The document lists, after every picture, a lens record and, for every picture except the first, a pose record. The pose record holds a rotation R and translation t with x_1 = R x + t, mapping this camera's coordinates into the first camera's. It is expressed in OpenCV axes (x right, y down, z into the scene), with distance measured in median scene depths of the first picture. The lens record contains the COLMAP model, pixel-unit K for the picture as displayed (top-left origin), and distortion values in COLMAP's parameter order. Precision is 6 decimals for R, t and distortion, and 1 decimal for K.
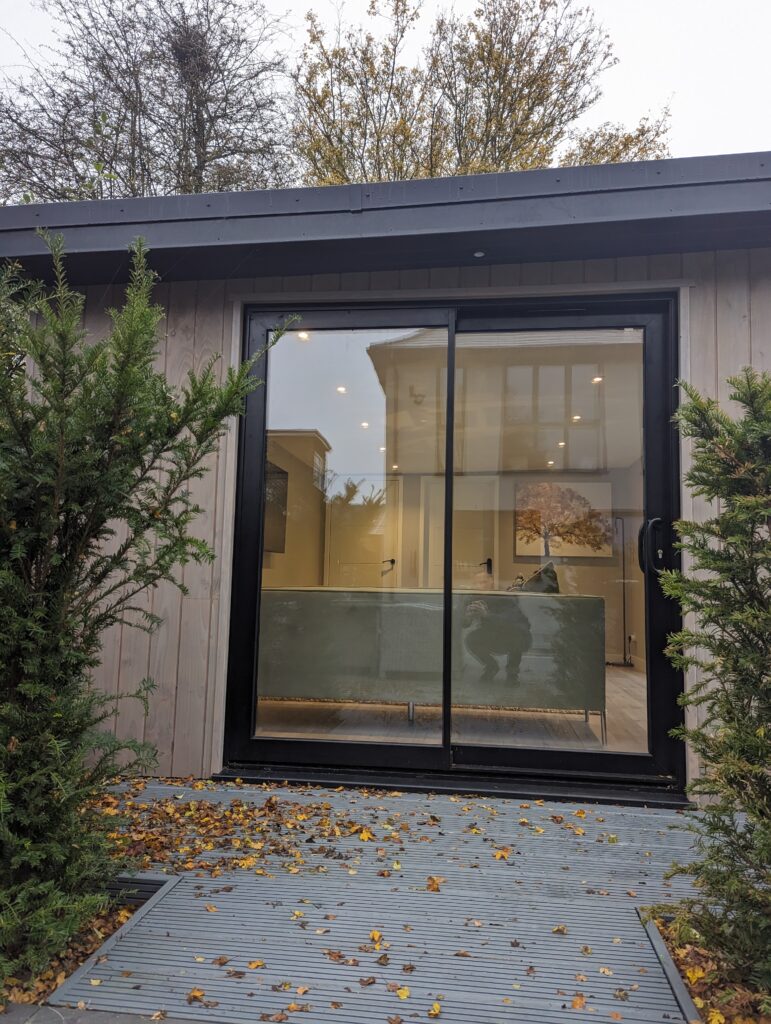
lens RADIAL K [[707.8, 0, 385.5], [0, 707.8, 512.0], [0, 0, 1]] dist [0.083953, -0.097756]
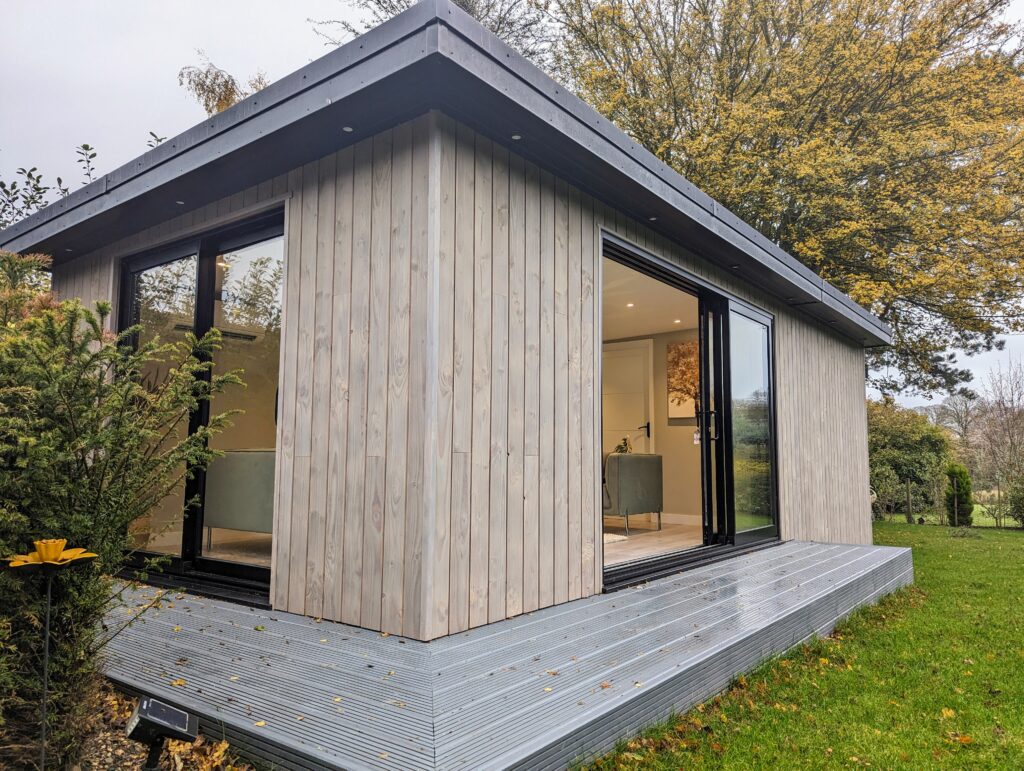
lens RADIAL K [[707.8, 0, 512.0], [0, 707.8, 385.5], [0, 0, 1]] dist [0.083953, -0.097756]
pose [[0.851116, -0.070531, -0.520219, 0.514709], [0.067552, 0.997410, -0.024707, 0.025835], [0.520614, -0.014113, 0.853676, 0.047293]]
